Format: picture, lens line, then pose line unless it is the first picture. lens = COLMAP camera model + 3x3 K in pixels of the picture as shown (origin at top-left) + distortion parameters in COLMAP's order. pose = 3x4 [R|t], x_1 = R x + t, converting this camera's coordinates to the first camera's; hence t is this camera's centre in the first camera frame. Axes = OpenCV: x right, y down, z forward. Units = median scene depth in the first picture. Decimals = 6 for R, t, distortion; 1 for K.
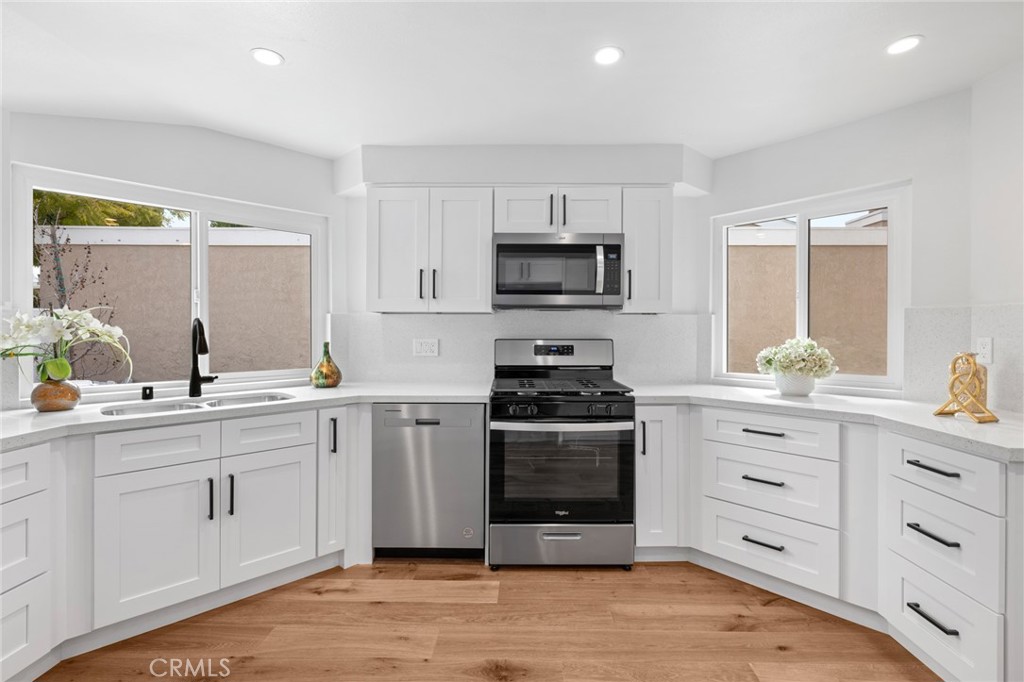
lens RADIAL K [[483.8, 0, 513.9], [0, 483.8, 335.5], [0, 0, 1]] dist [0.007381, -0.000500]
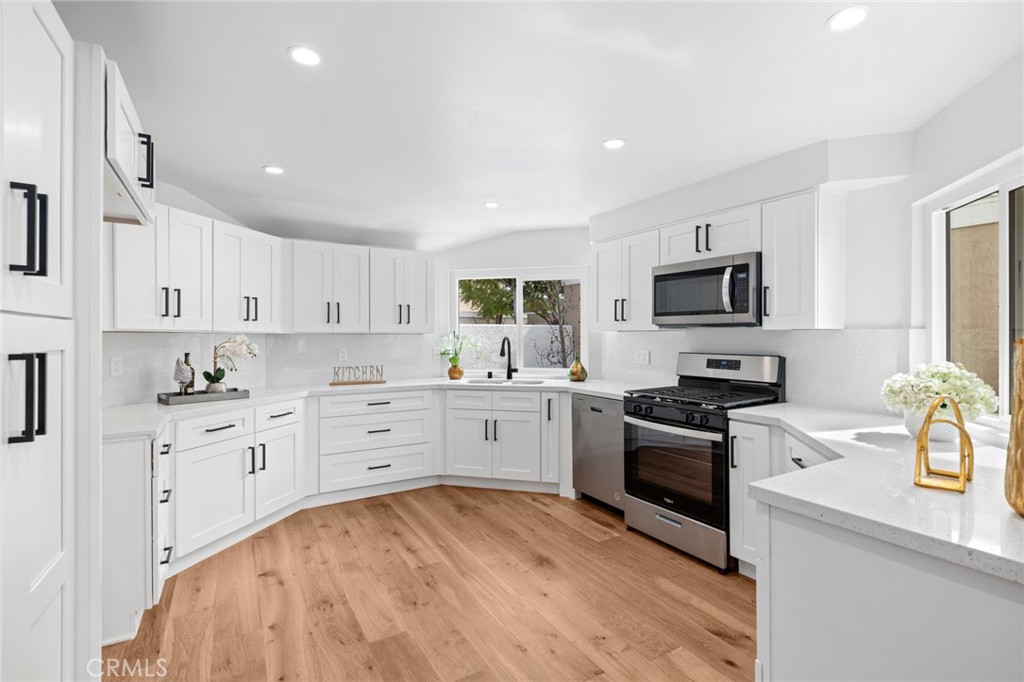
lens RADIAL K [[476.8, 0, 513.2], [0, 476.8, 334.7], [0, 0, 1]] dist [0.001847, 0.000277]
pose [[0.525686, -0.003061, -0.850673, 0.888395], [-0.005232, 0.999963, -0.006831, -0.030624], [0.850663, 0.008042, 0.525650, 0.056319]]
